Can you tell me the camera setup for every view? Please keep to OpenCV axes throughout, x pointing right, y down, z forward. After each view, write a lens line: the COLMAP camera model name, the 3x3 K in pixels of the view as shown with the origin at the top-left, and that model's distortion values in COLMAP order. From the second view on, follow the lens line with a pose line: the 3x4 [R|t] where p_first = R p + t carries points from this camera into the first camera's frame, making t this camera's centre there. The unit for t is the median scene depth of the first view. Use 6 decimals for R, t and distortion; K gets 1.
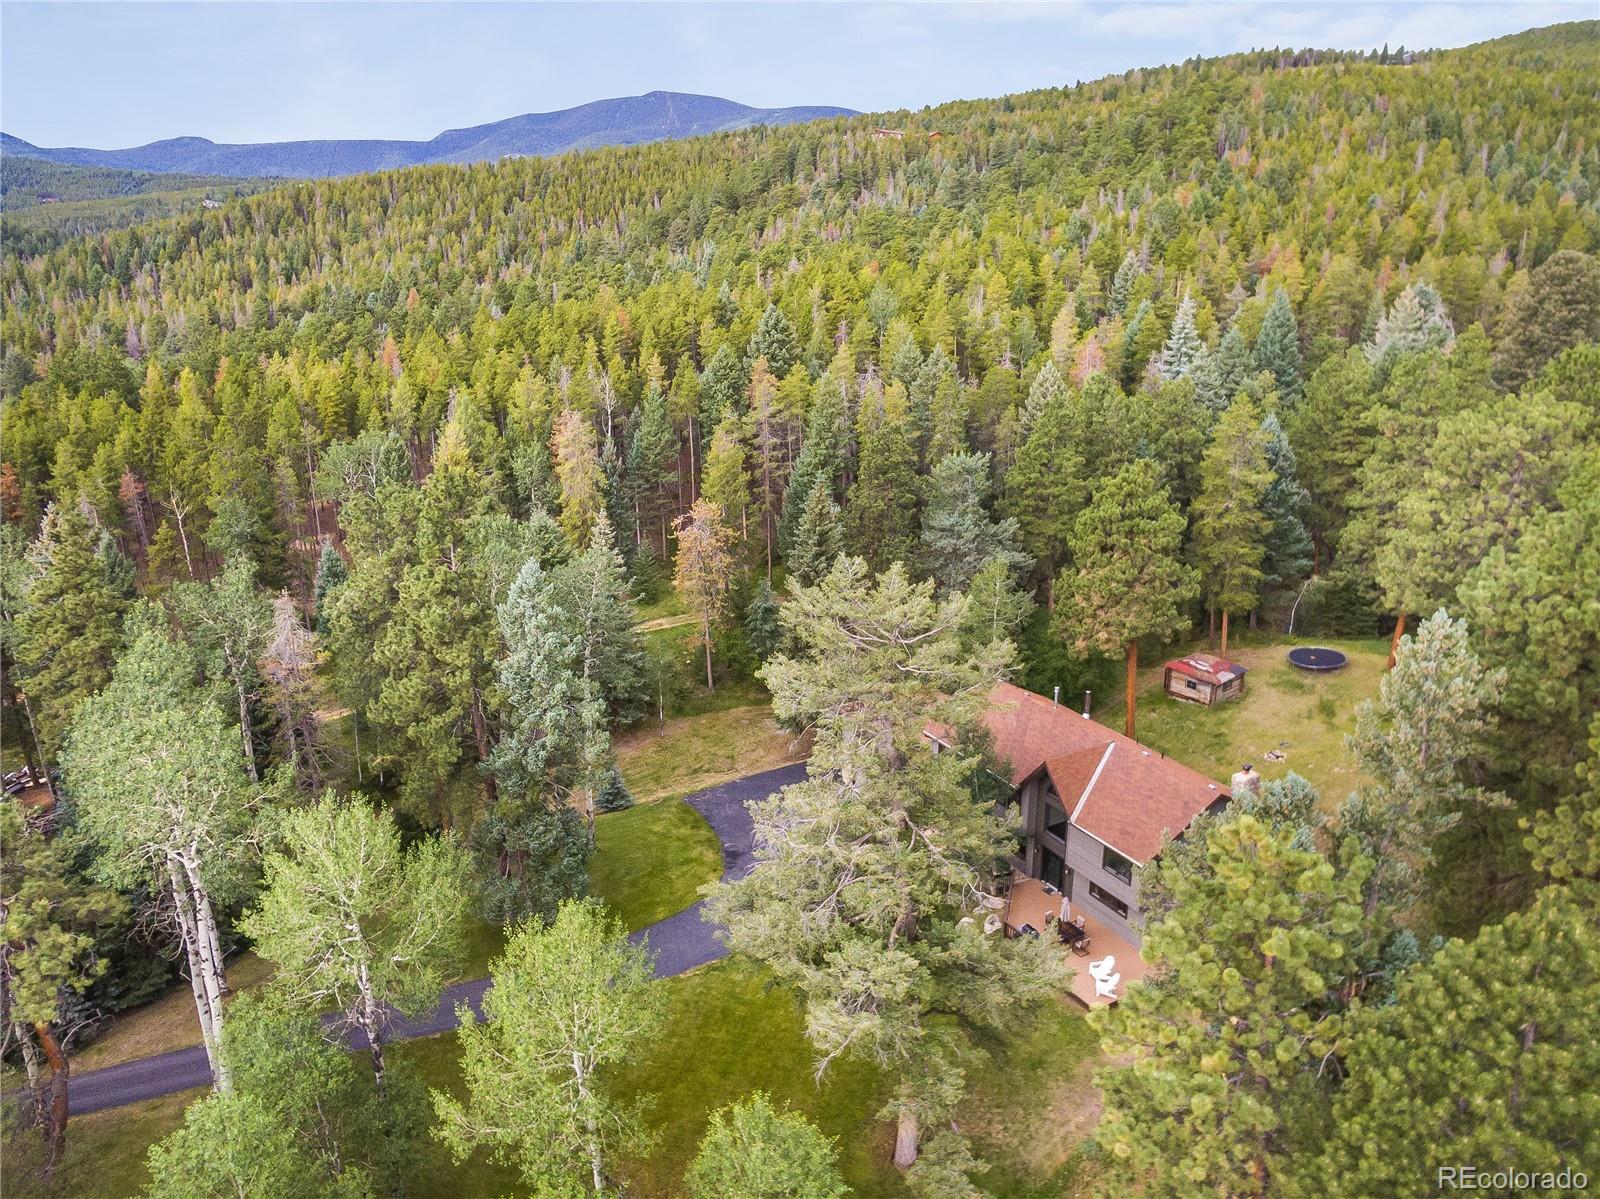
lens RADIAL K [[1031.8, 0, 800.0], [0, 1031.8, 599.5], [0, 0, 1]] dist [-0.088957, 0.063441]
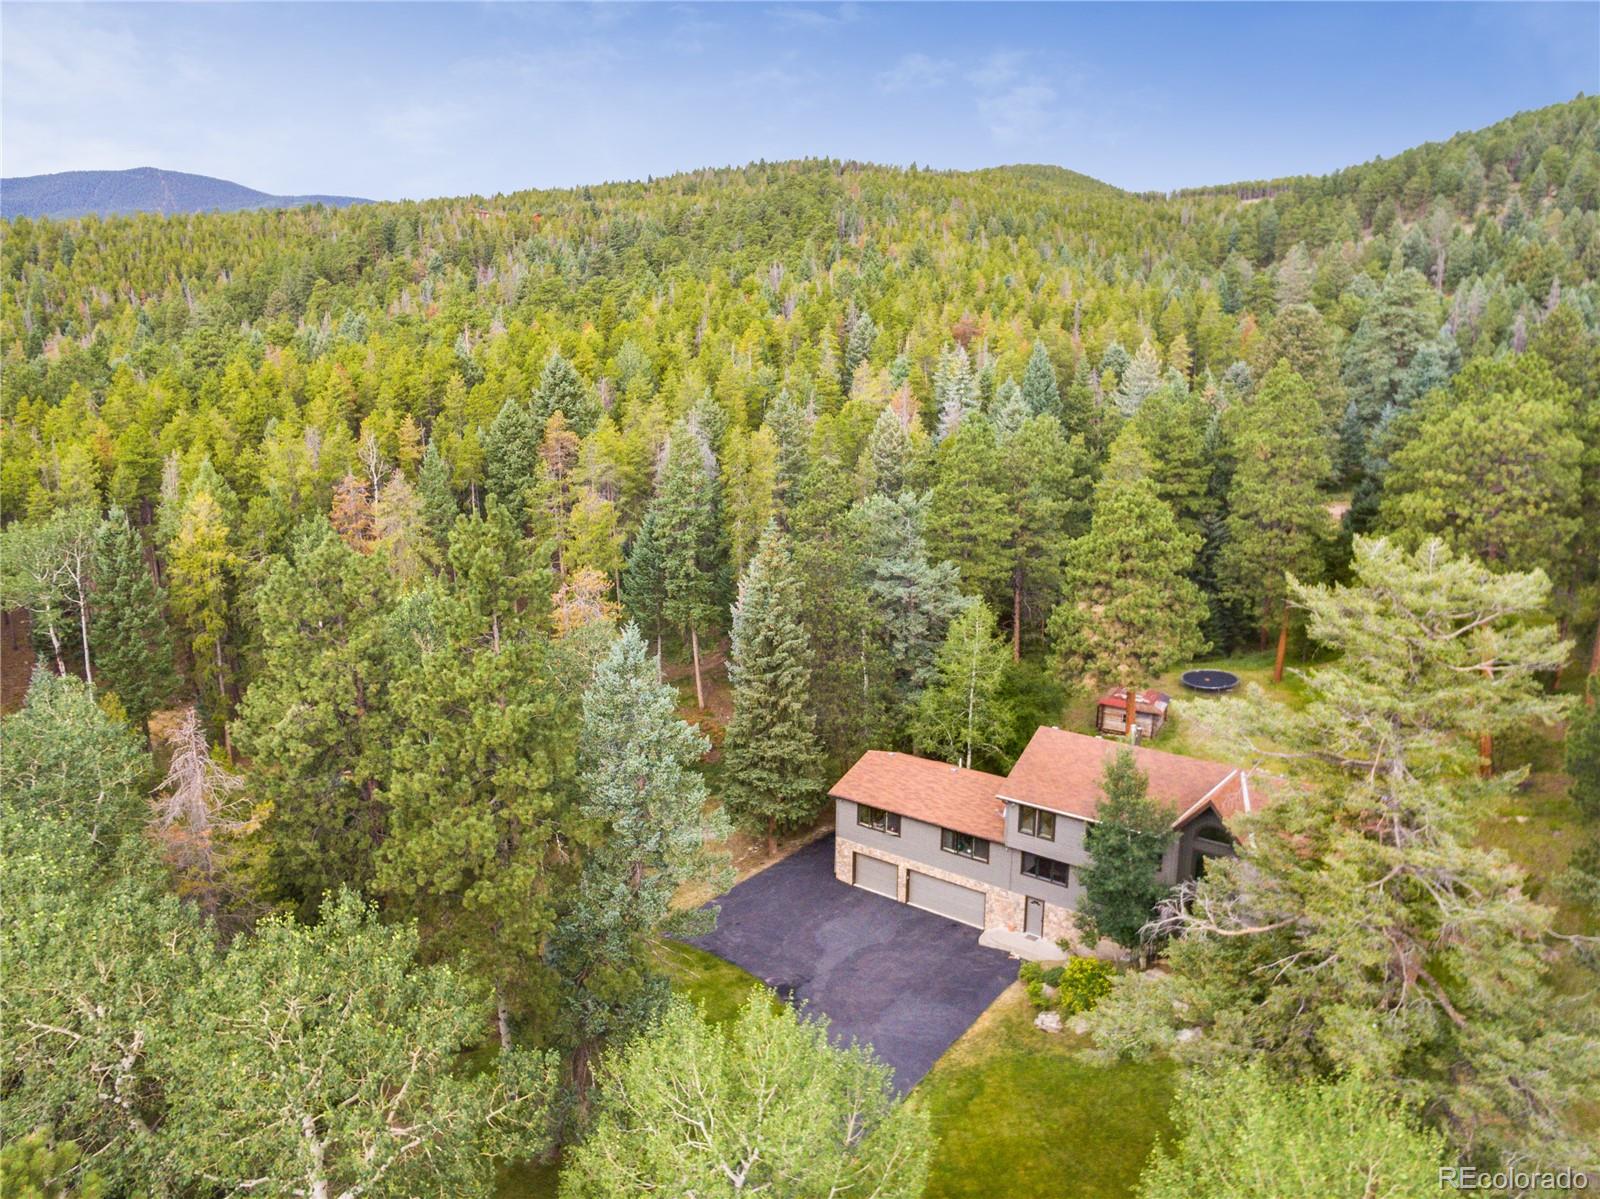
lens RADIAL K [[1060.2, 0, 771.4], [0, 1060.2, 601.8], [0, 0, 1]] dist [-0.101959, 0.098877]
pose [[0.923468, -0.076786, 0.375913, -0.212741], [0.111425, 0.991215, -0.071256, 0.004575], [-0.367140, 0.107689, 0.923911, 0.134201]]
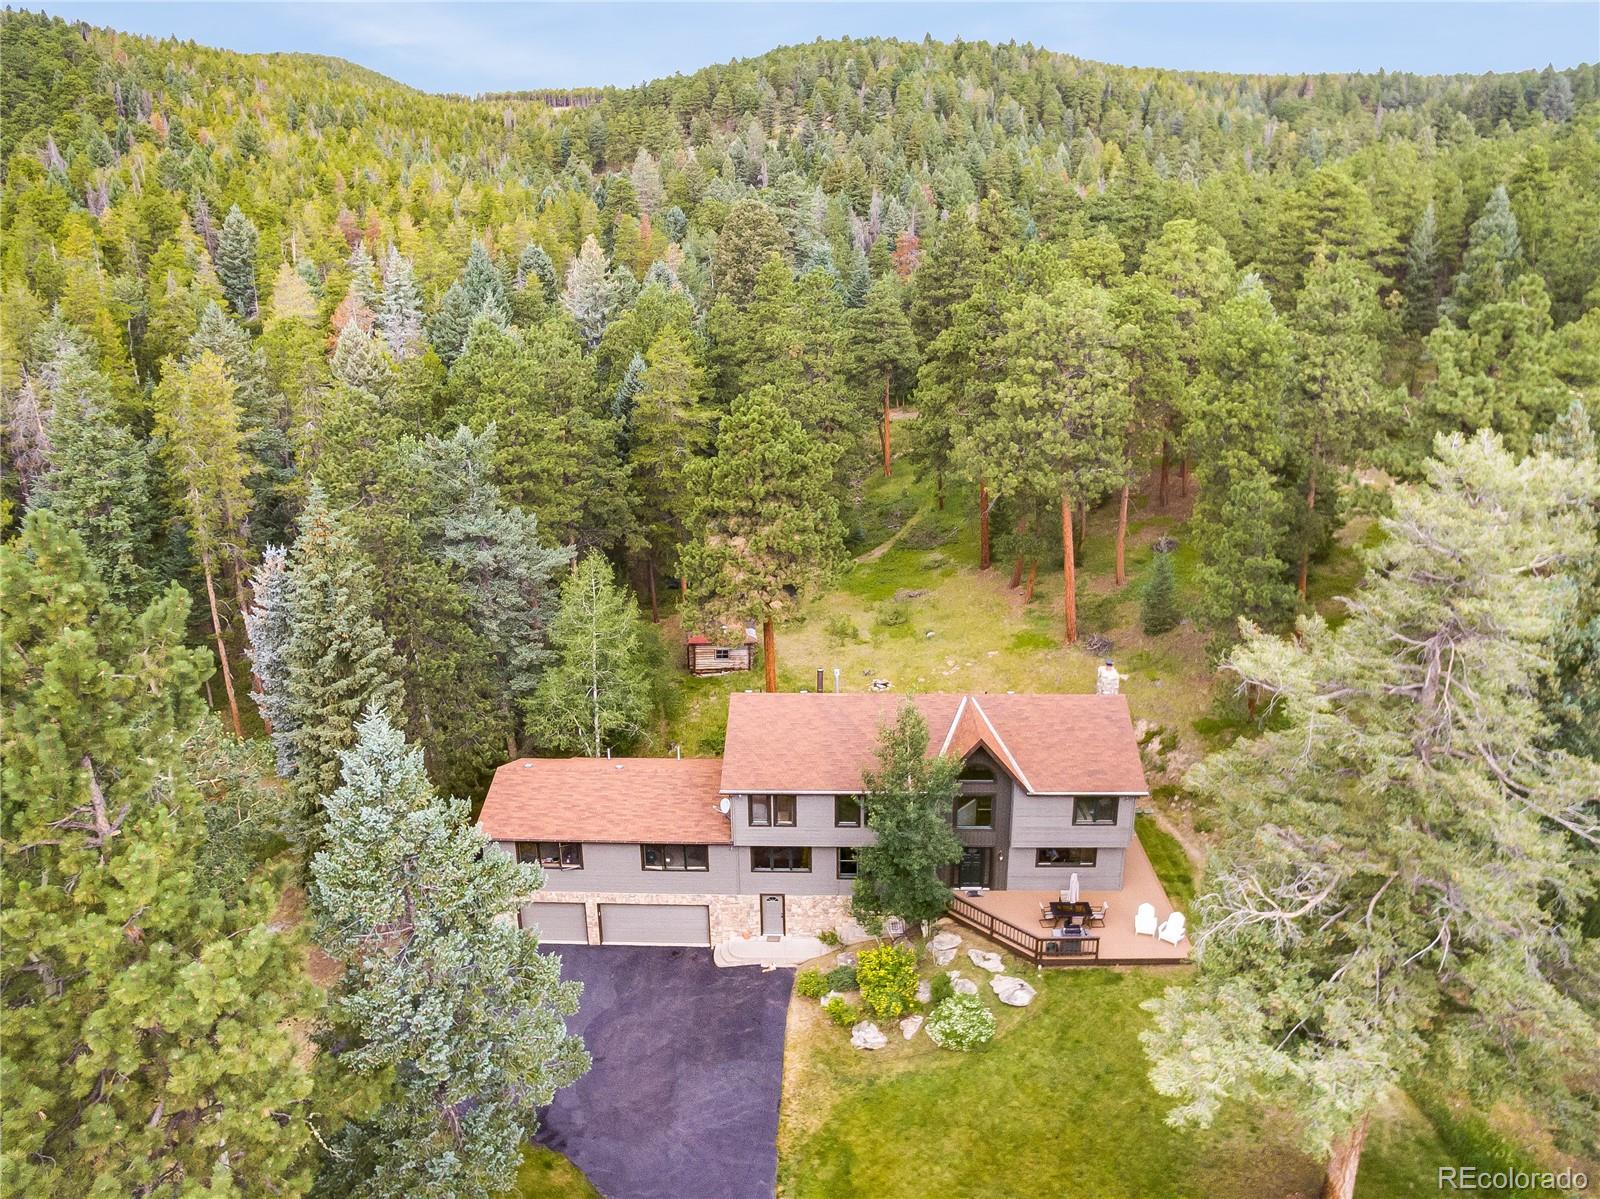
lens RADIAL K [[1060.2, 0, 771.4], [0, 1060.2, 601.8], [0, 0, 1]] dist [-0.101959, 0.098877]
pose [[0.520481, -0.249061, 0.816743, -0.237276], [0.265319, 0.956340, 0.122553, -0.042566], [-0.811607, 0.152911, 0.563837, 0.312086]]
